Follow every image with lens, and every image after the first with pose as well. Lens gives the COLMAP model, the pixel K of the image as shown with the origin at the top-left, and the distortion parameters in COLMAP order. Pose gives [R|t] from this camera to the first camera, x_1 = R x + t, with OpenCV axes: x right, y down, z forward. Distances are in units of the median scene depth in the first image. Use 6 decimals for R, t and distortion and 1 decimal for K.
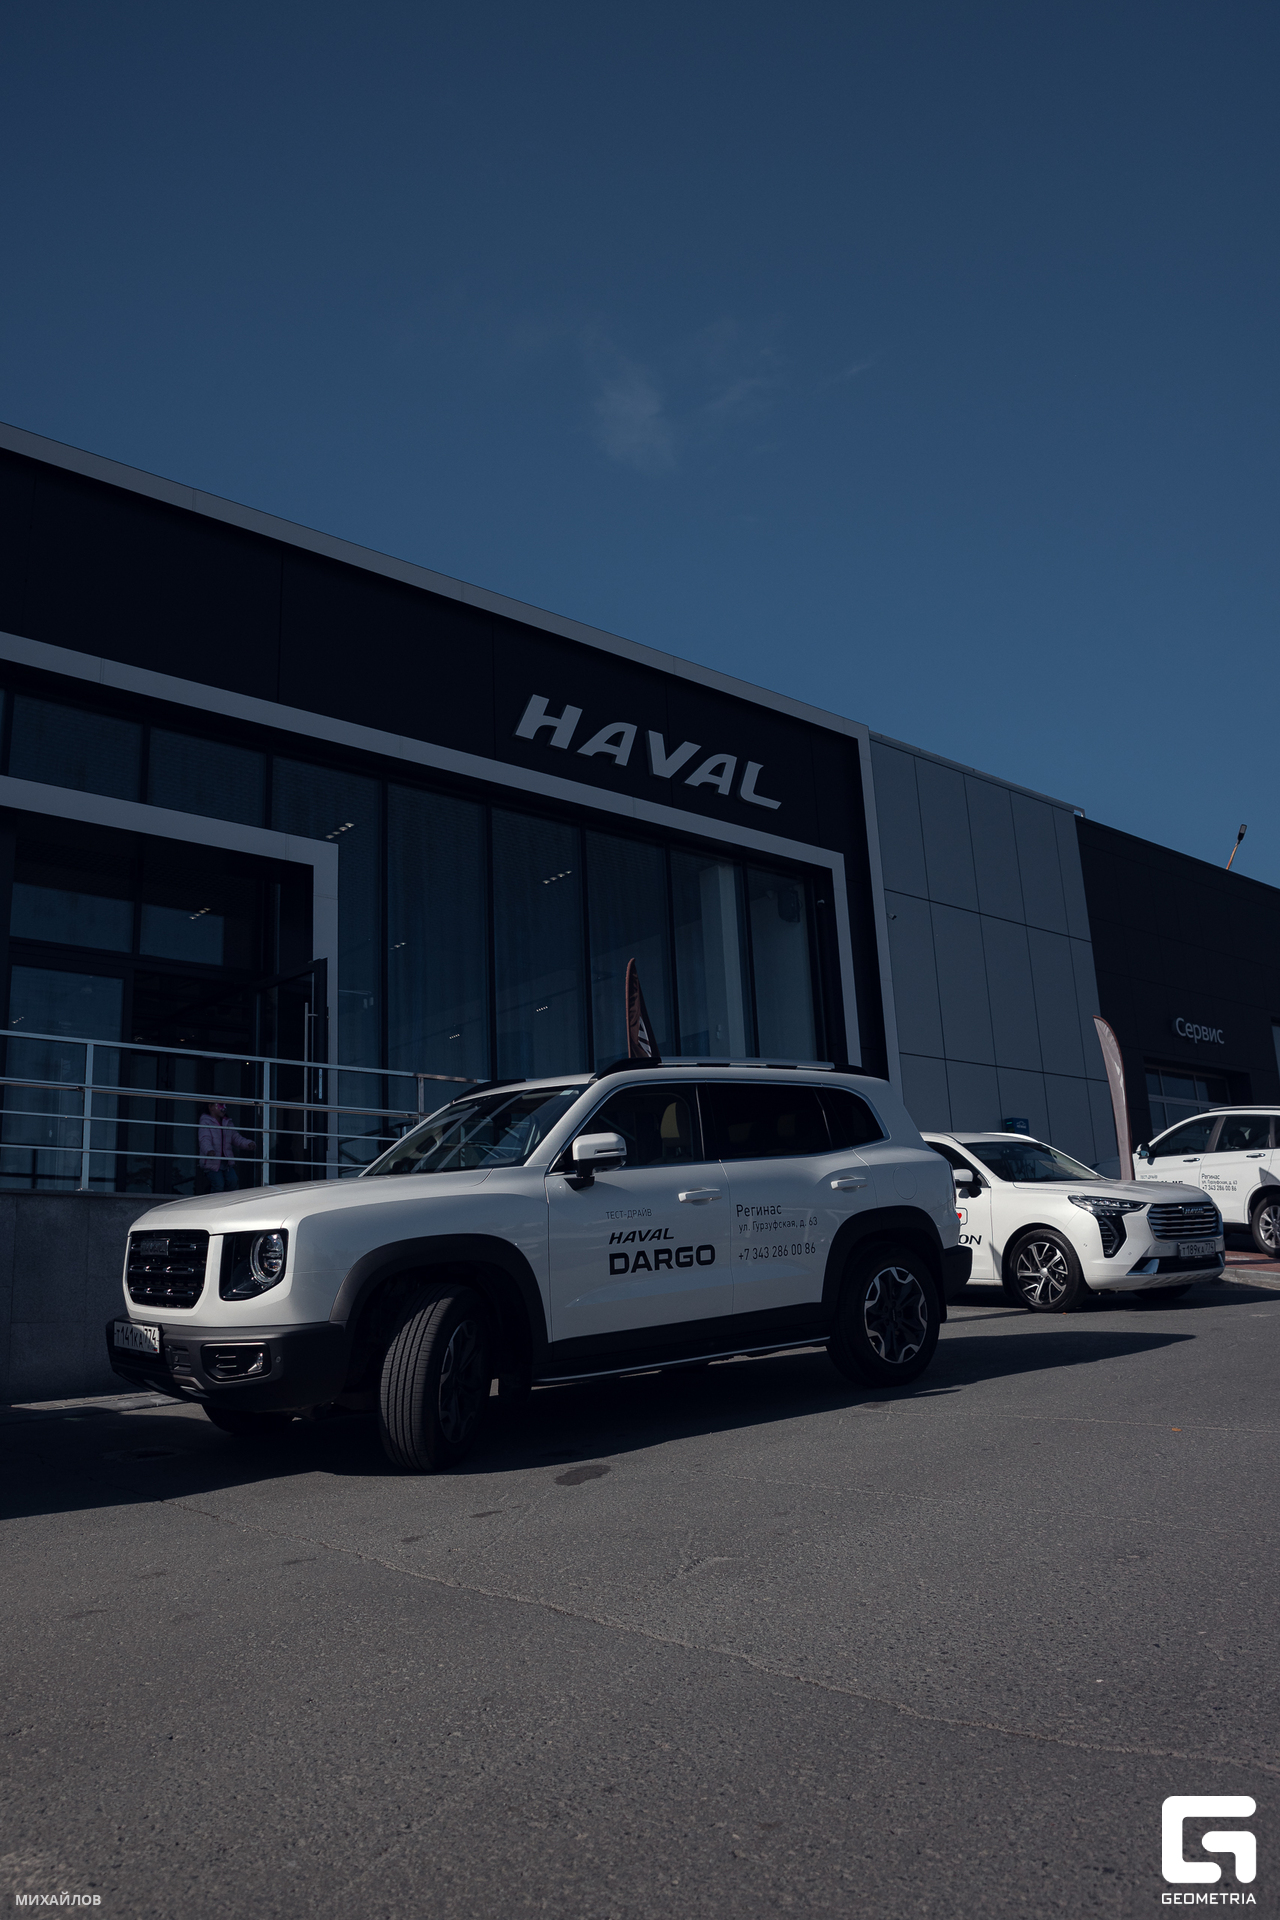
lens RADIAL K [[1431.7, 0, 620.6], [0, 1431.7, 959.5], [0, 0, 1]] dist [-0.101289, 0.001742]
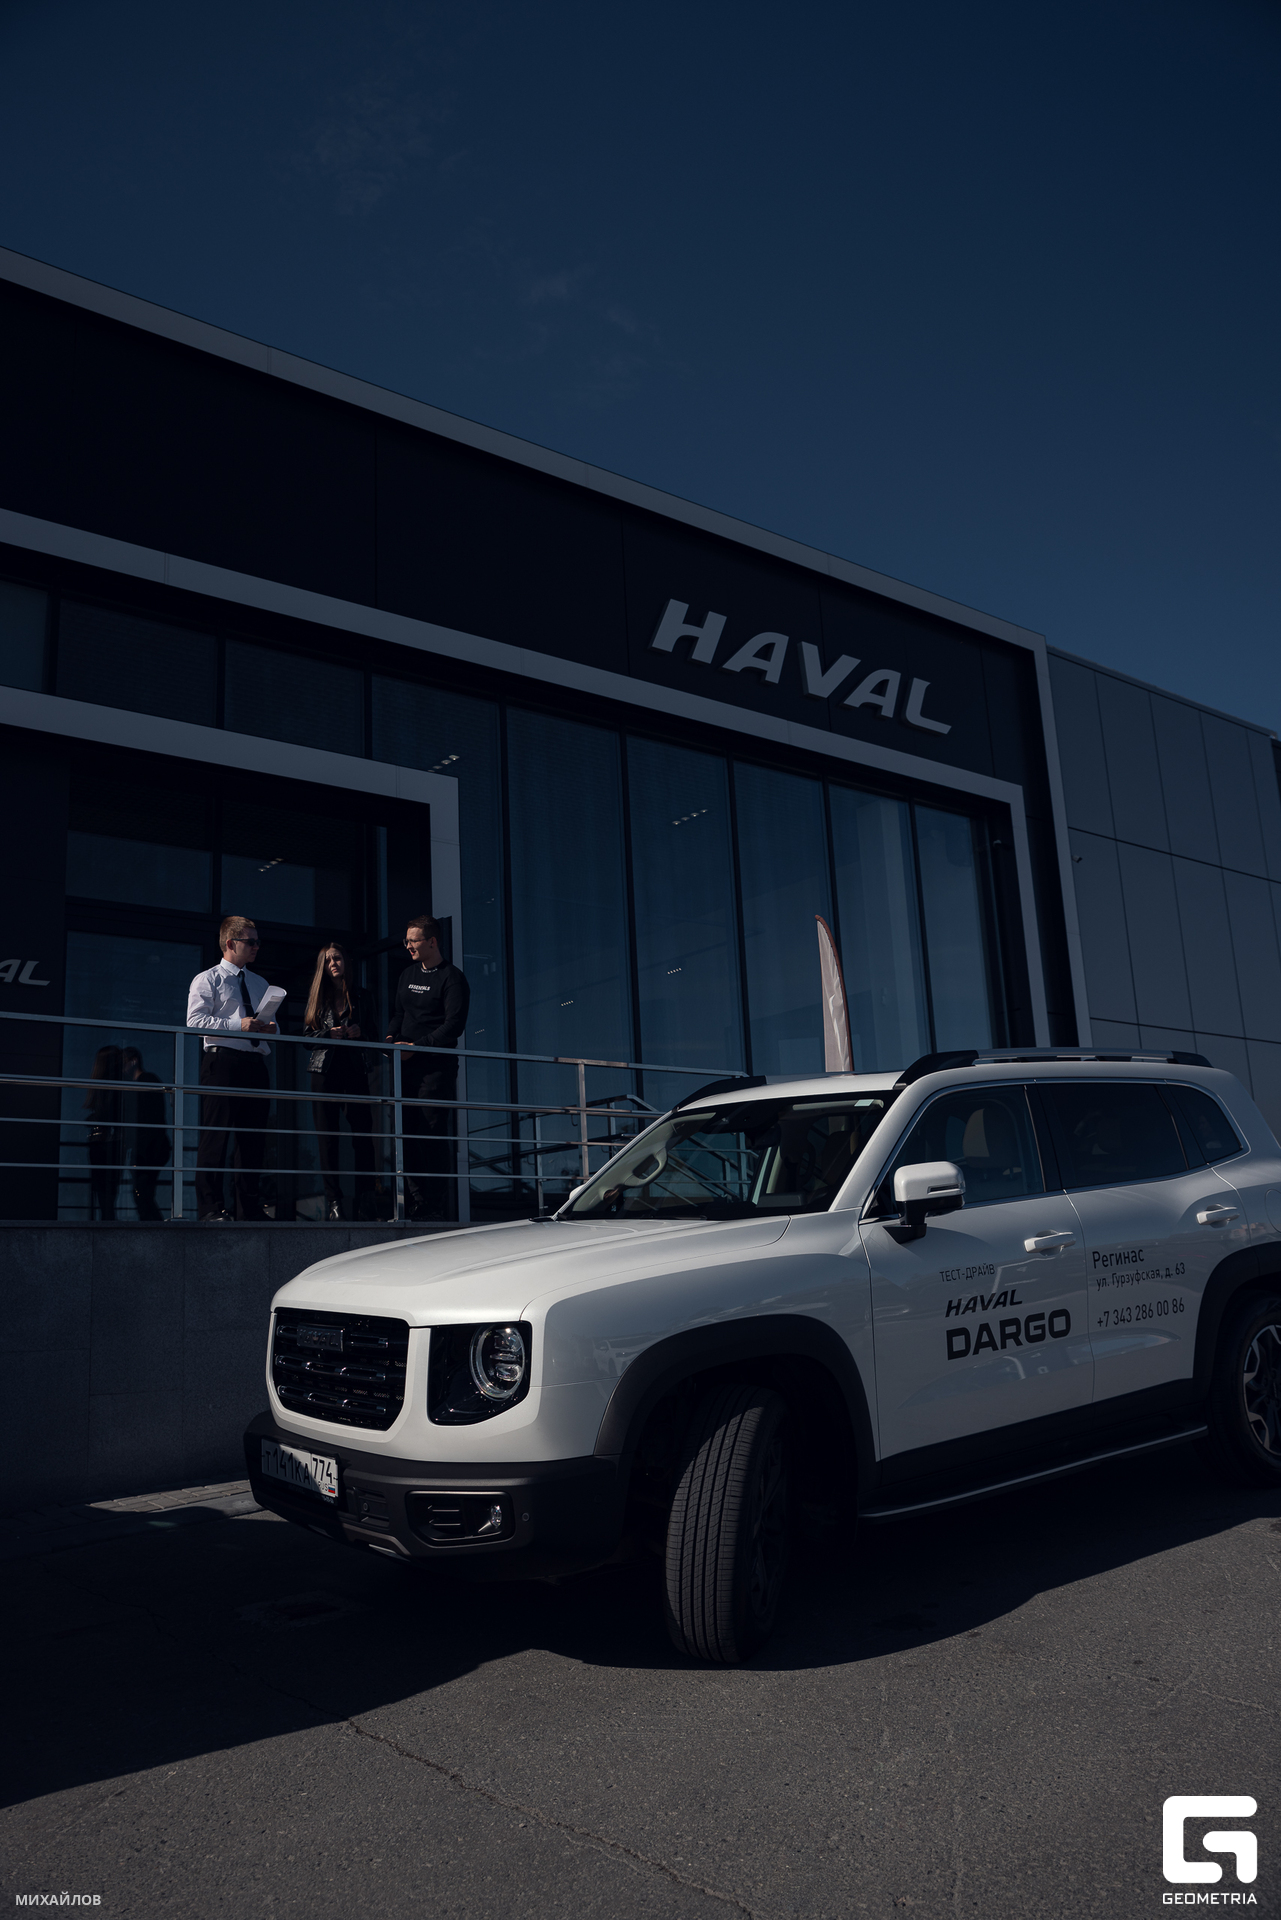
lens RADIAL K [[1530.9, 0, 640.5], [0, 1530.9, 960.0], [0, 0, 1]] dist [-0.066148, 0.033653]
pose [[0.999526, -0.010547, -0.028928, -0.119112], [0.011495, 0.999397, 0.032776, -0.006028], [0.028565, -0.033093, 0.999044, 0.204104]]
